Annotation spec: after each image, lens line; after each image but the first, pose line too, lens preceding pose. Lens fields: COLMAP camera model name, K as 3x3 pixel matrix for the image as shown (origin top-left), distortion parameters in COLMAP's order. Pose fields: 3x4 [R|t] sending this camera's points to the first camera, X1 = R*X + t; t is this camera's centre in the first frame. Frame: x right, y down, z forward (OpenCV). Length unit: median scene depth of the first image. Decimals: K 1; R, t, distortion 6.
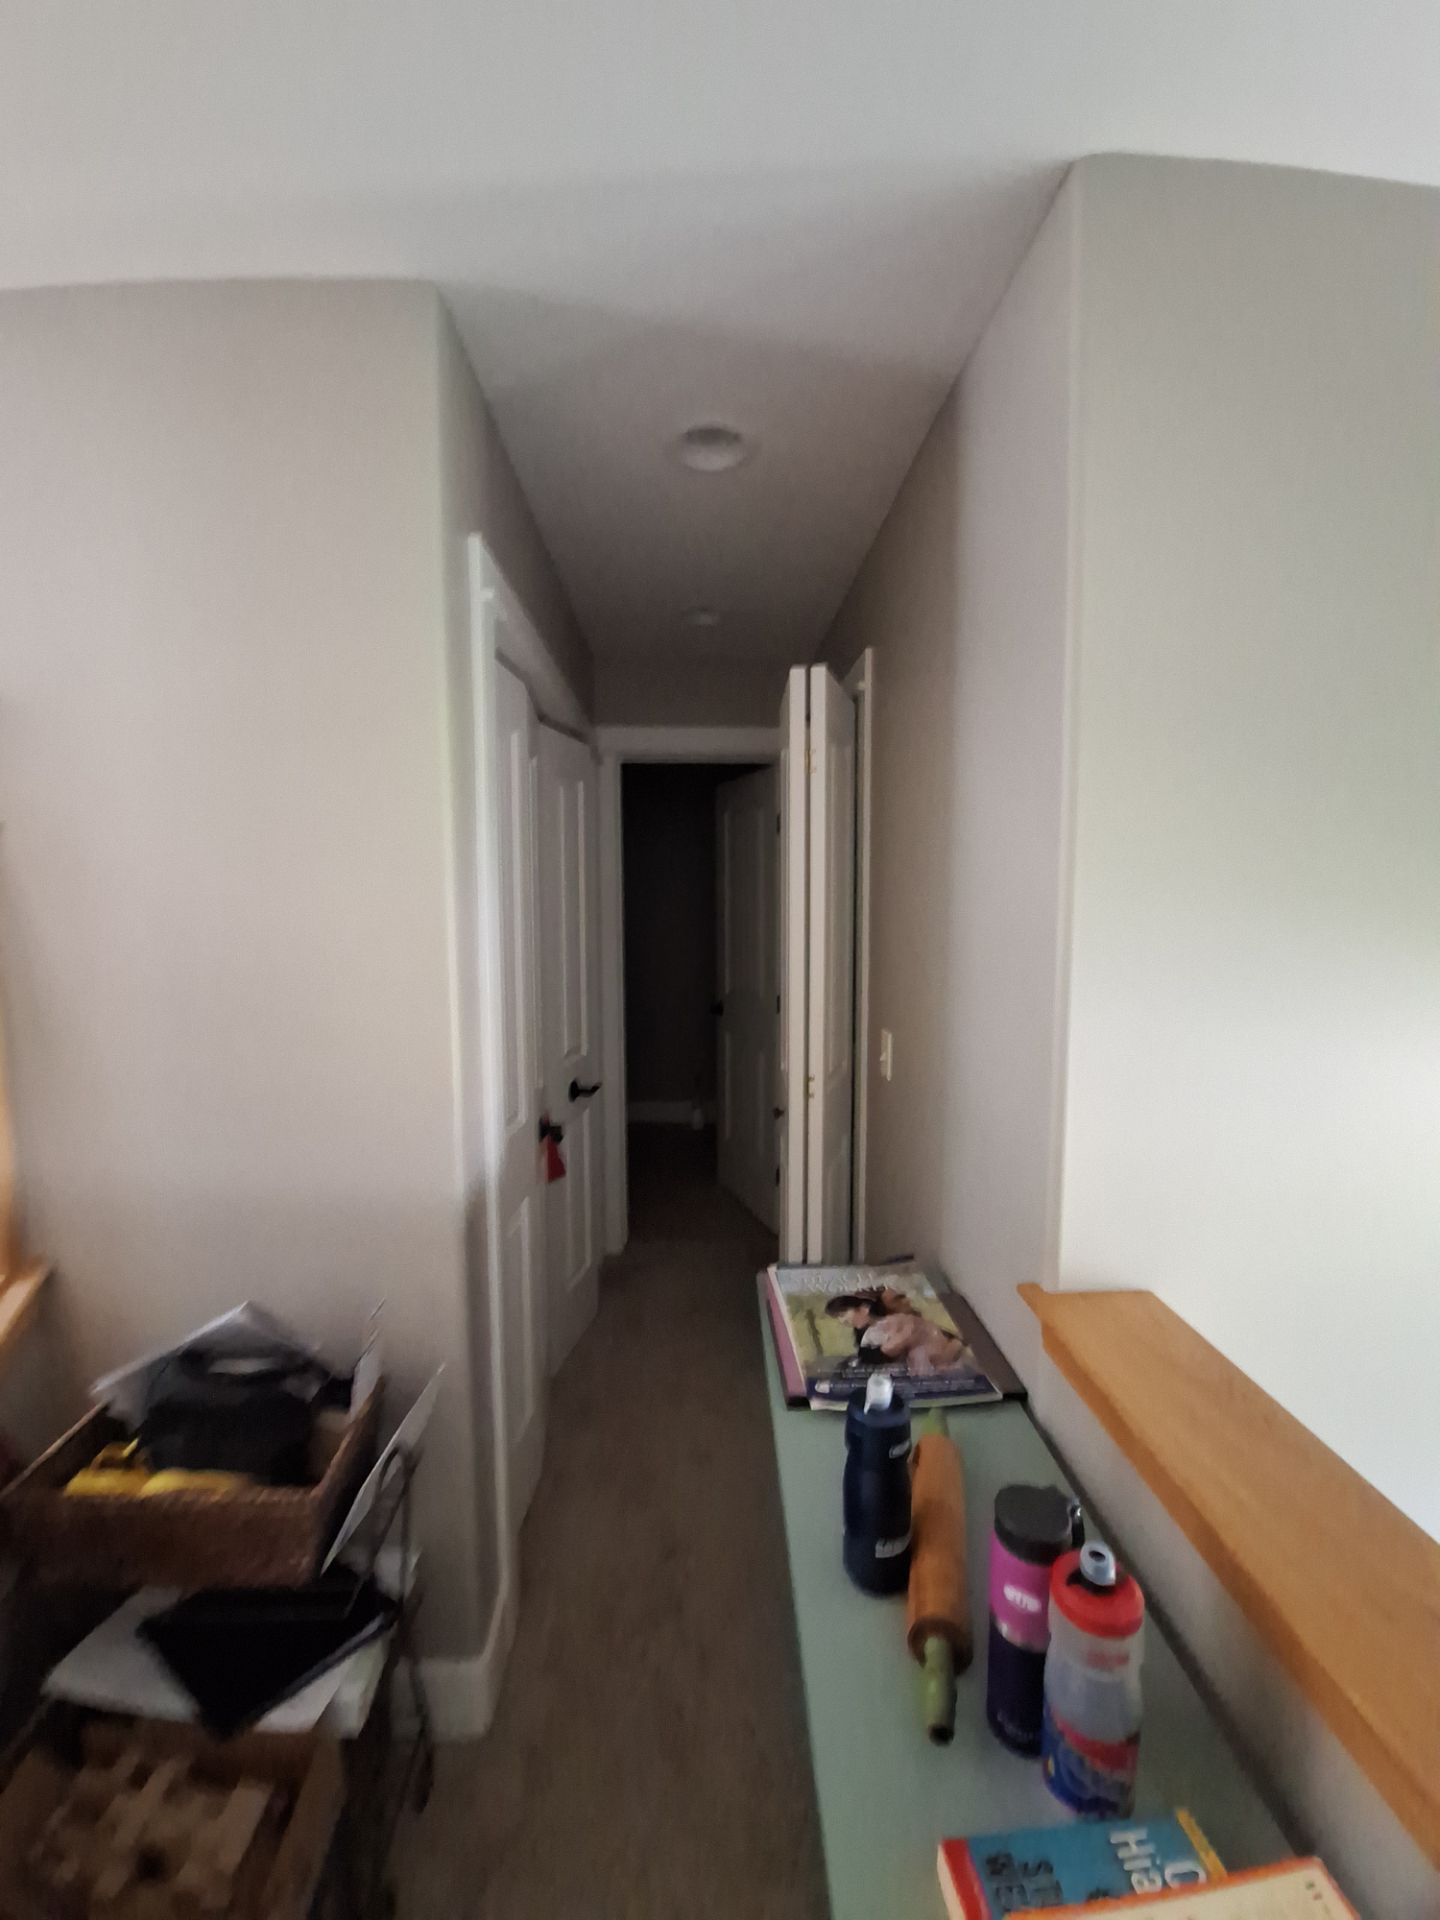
lens RADIAL K [[751.6, 0, 712.4], [0, 751.6, 971.7], [0, 0, 1]] dist [-0.017375, -0.004479]
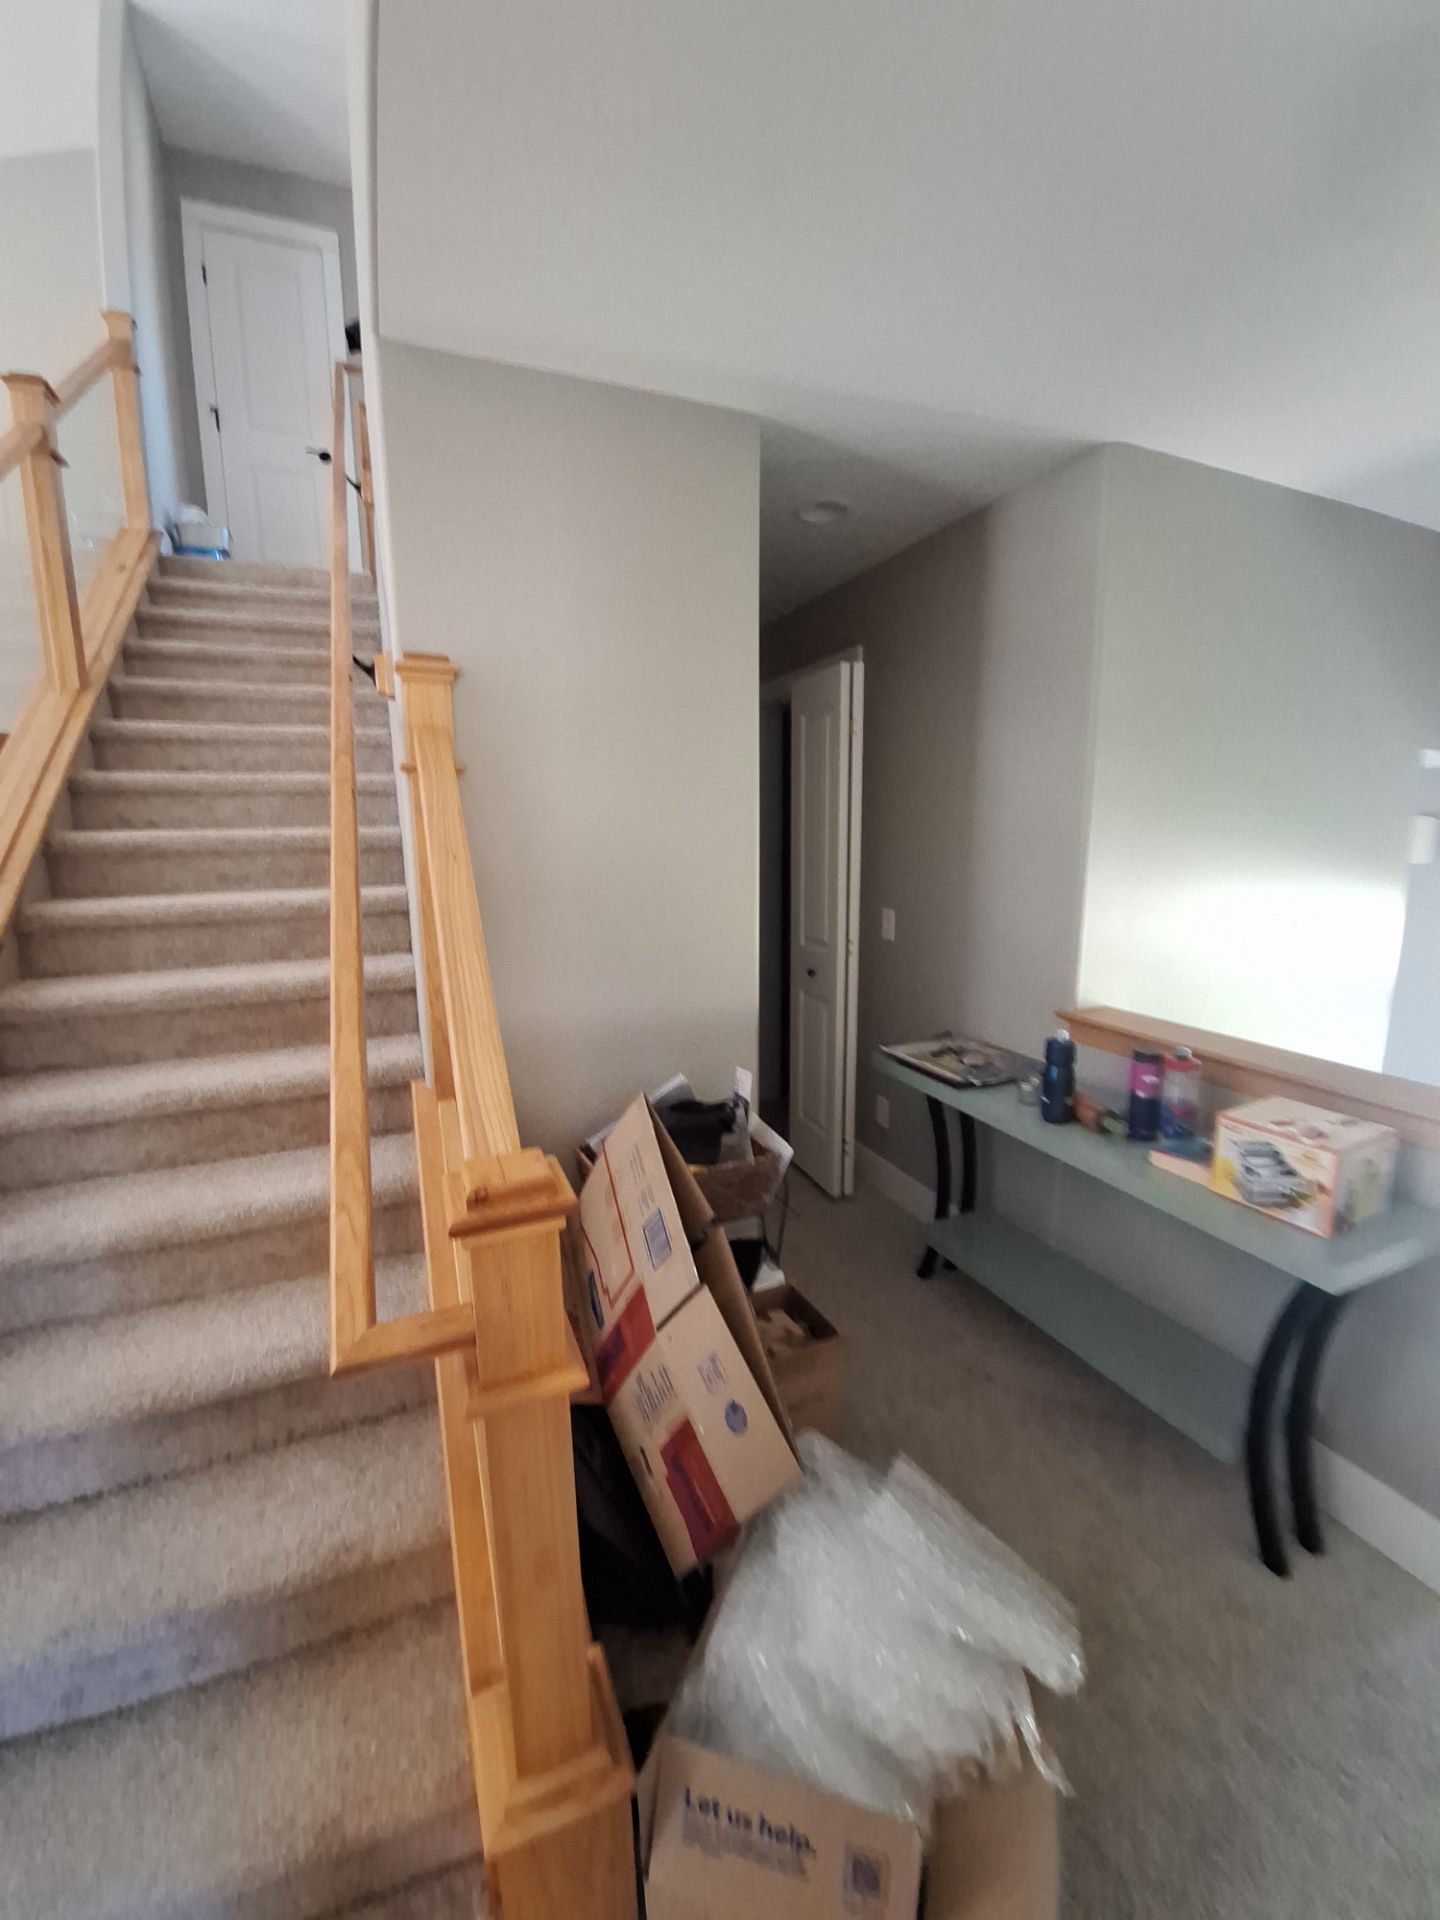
lens RADIAL K [[751.6, 0, 725.8], [0, 751.6, 956.6], [0, 0, 1]] dist [-0.017375, -0.004479]
pose [[0.920030, -0.066201, 0.386215, -0.992292], [0.046693, 0.997125, 0.059686, 0.102585], [-0.389055, -0.036879, 0.920476, -0.416443]]
